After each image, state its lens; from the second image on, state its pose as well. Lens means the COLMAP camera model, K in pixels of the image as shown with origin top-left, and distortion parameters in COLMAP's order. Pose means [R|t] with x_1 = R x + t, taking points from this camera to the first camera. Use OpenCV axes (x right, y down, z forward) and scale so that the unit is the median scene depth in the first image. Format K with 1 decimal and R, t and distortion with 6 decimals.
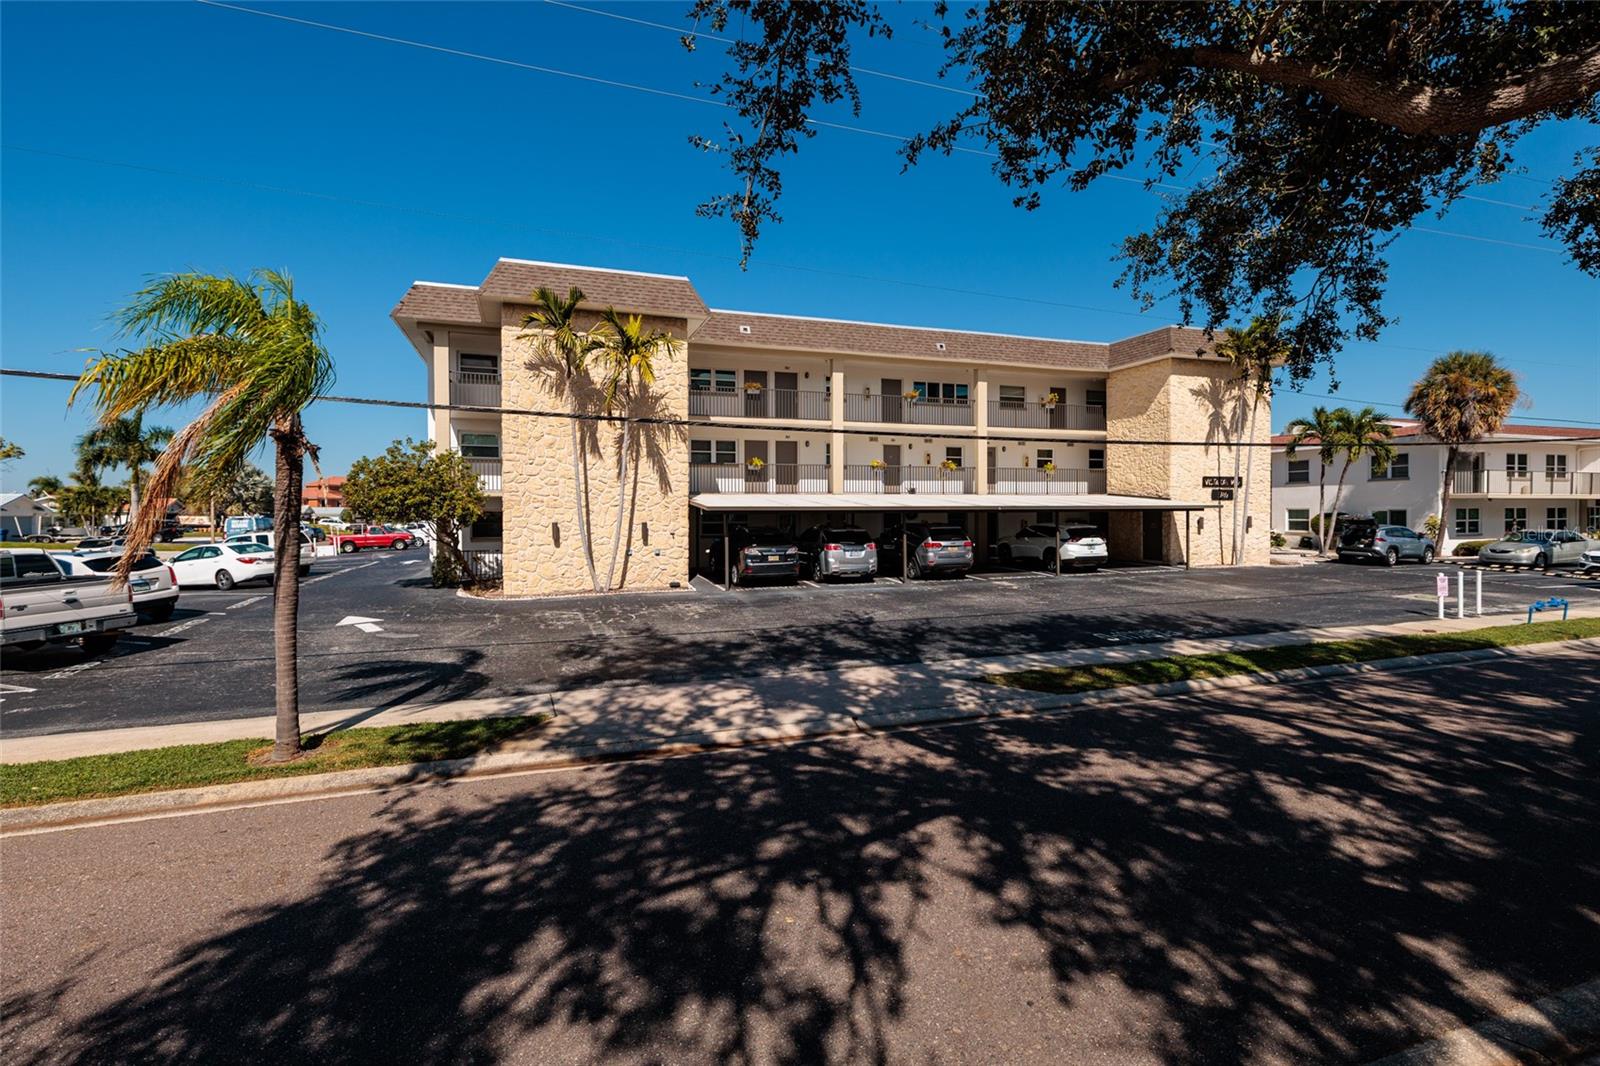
lens RADIAL K [[742.4, 0, 808.5], [0, 742.4, 522.1], [0, 0, 1]] dist [-0.001109, -0.000164]
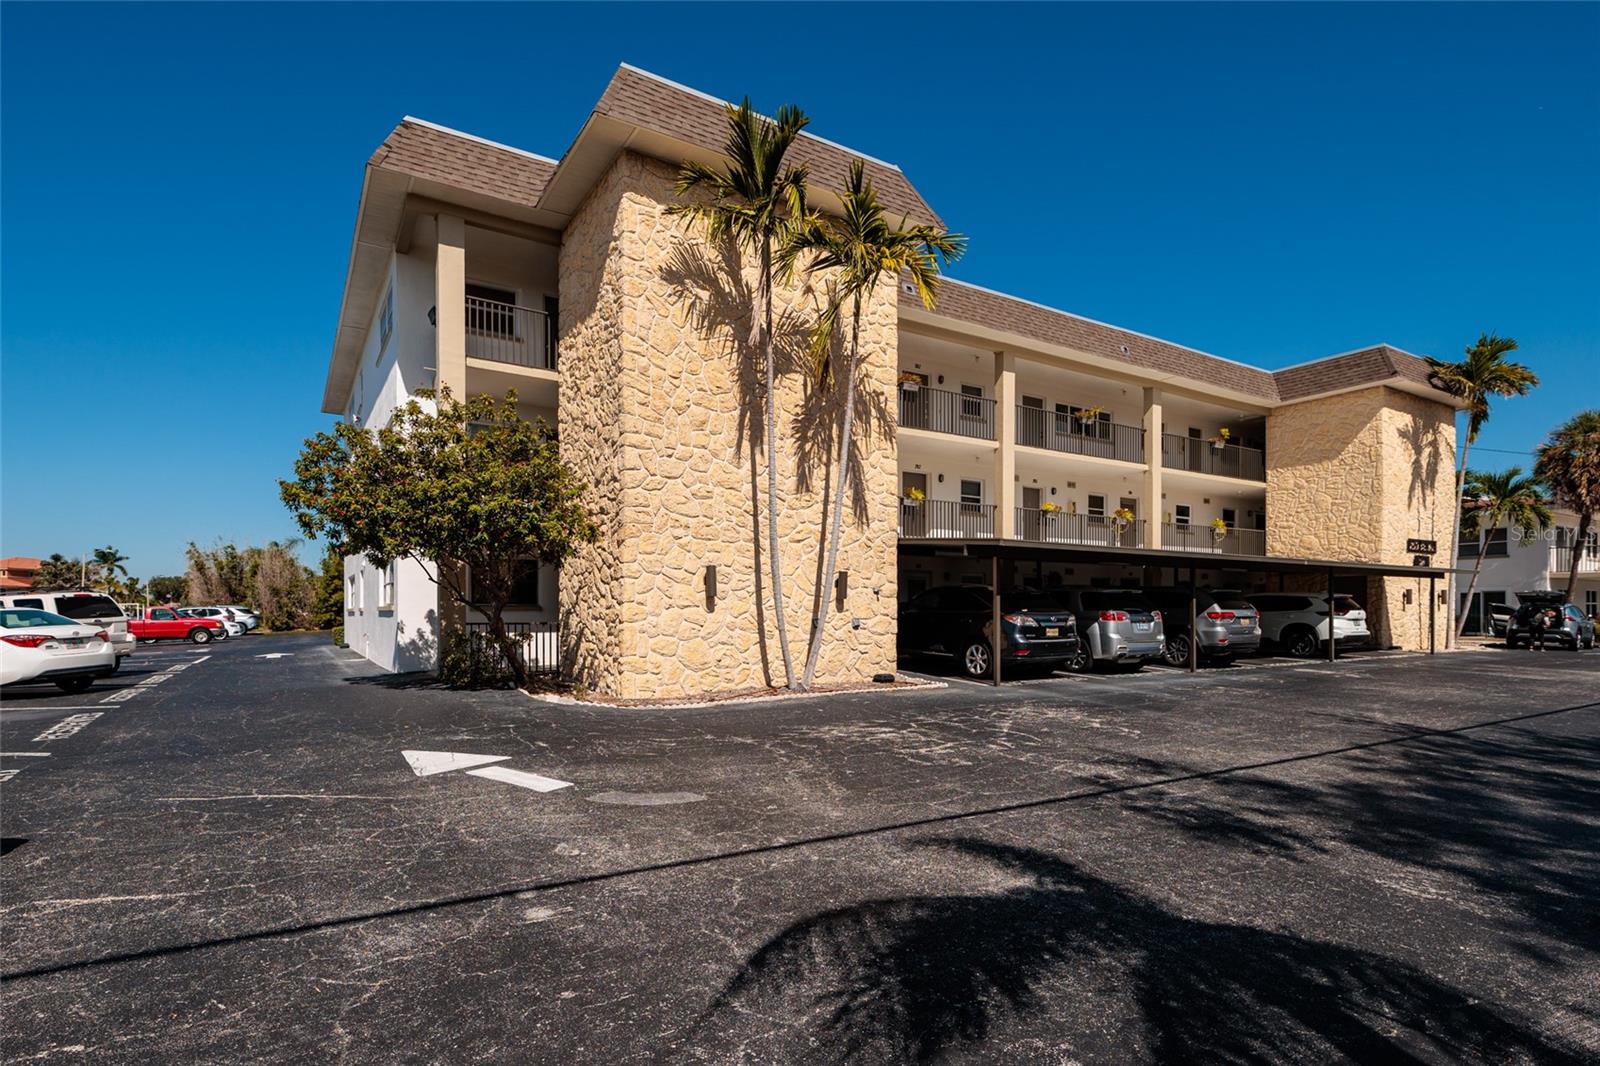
lens RADIAL K [[806.9, 0, 798.8], [0, 806.9, 618.5], [0, 0, 1]] dist [-0.000831, 0.000094]
pose [[0.977260, 0.002871, 0.212024, -0.332541], [-0.001364, 0.999973, -0.007255, 0.036084], [-0.212039, 0.006800, 0.977238, 0.332990]]
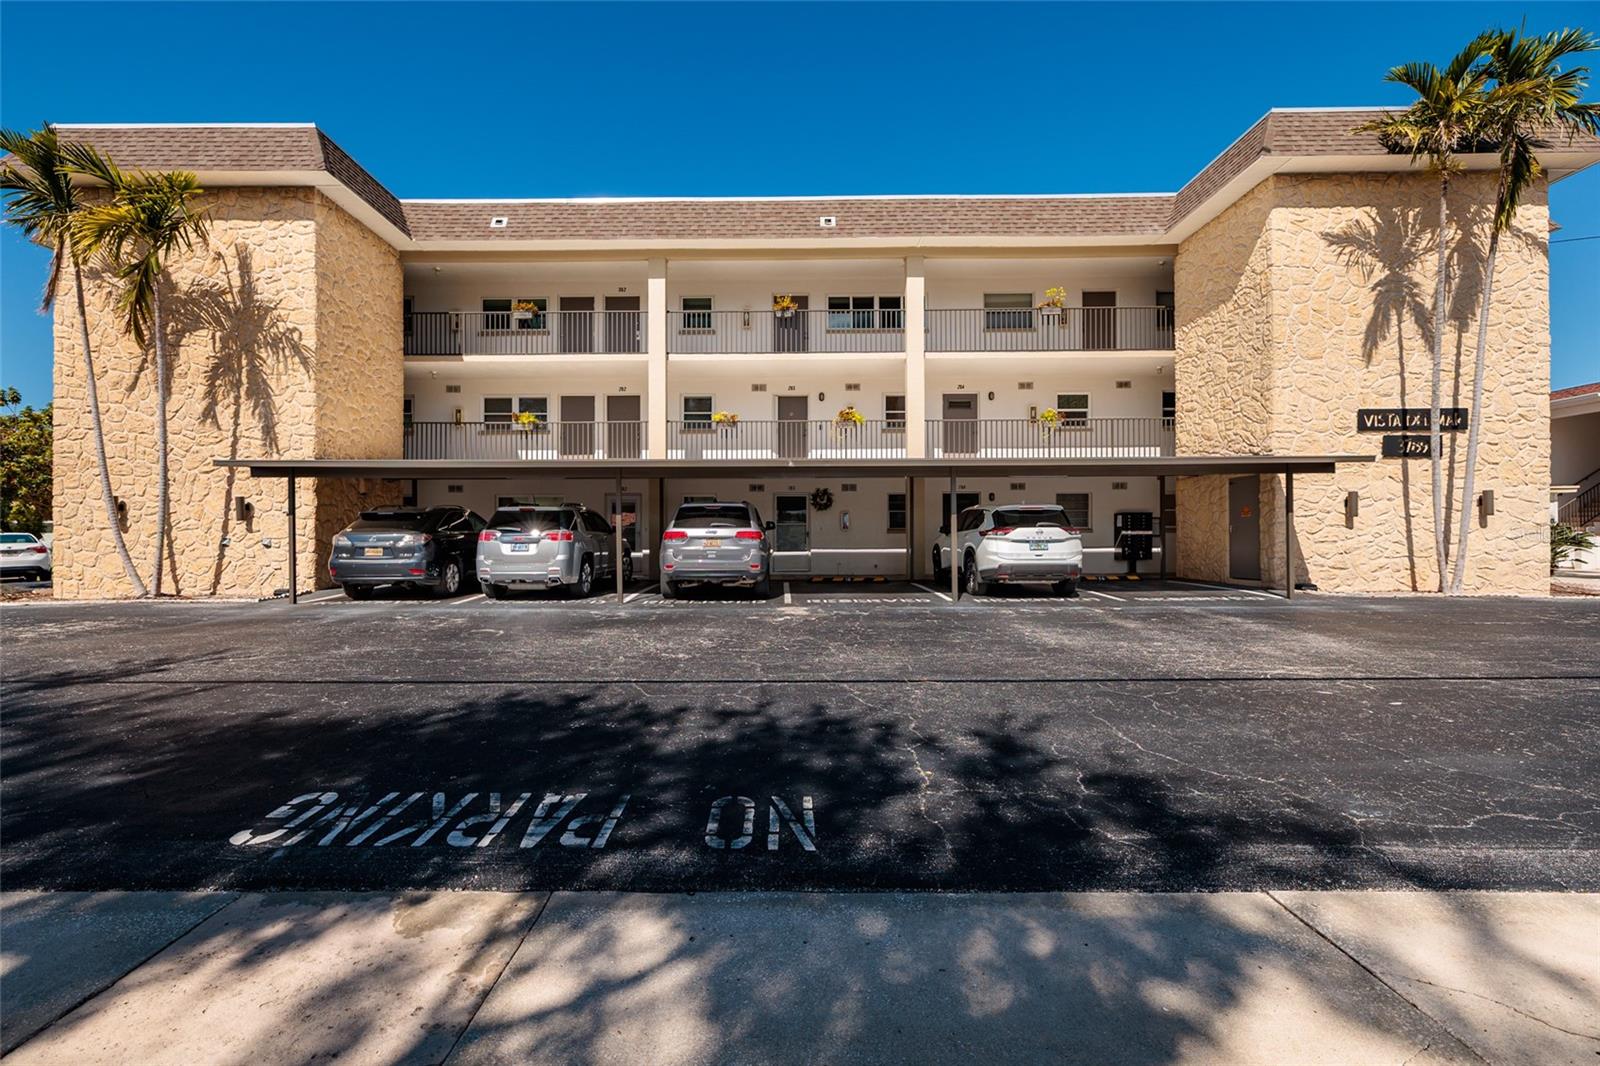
lens RADIAL K [[696.3, 0, 788.4], [0, 696.3, 536.1], [0, 0, 1]] dist [0.000851, 0.000209]
pose [[0.938349, 0.001843, -0.345684, 0.385302], [-0.006873, 0.999888, -0.013324, 0.034682], [0.345620, 0.014879, 0.938257, 0.502893]]
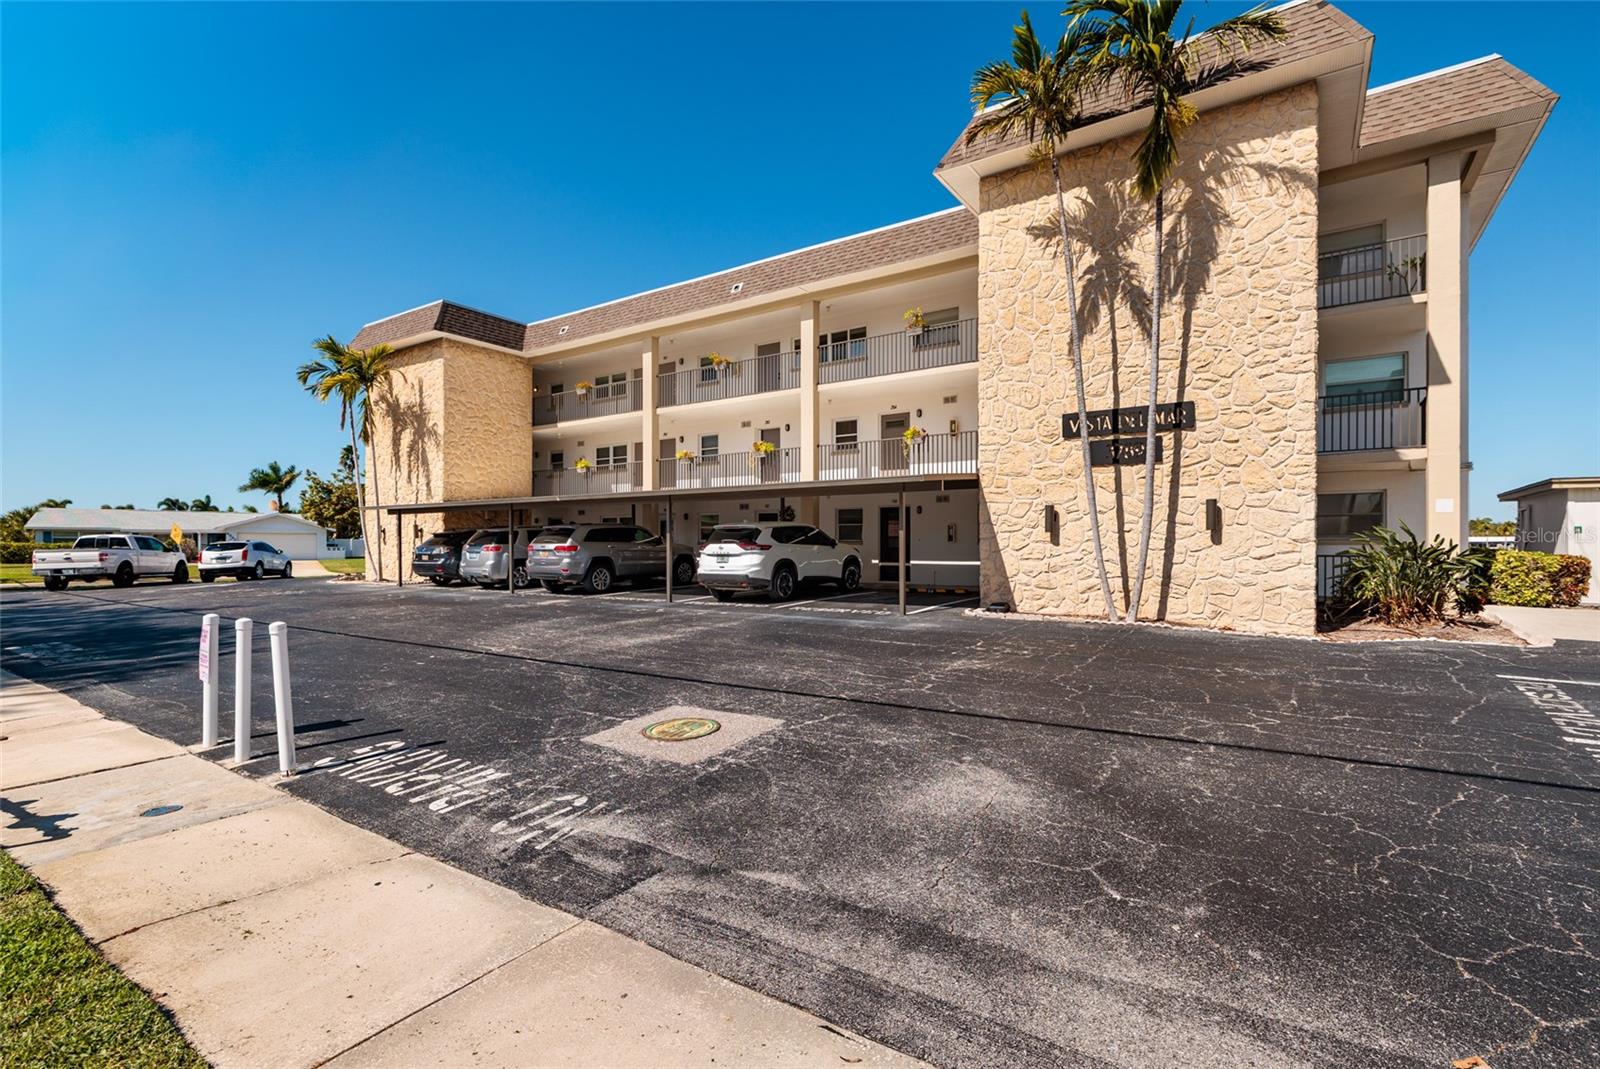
lens RADIAL K [[725.4, 0, 835.1], [0, 725.4, 546.0], [0, 0, 1]] dist [0.004889, 0.000391]
pose [[0.605663, 0.006574, -0.795694, 0.906265], [-0.014937, 0.999884, -0.003109, 0.023561], [0.795581, 0.013768, 0.605691, 0.716246]]
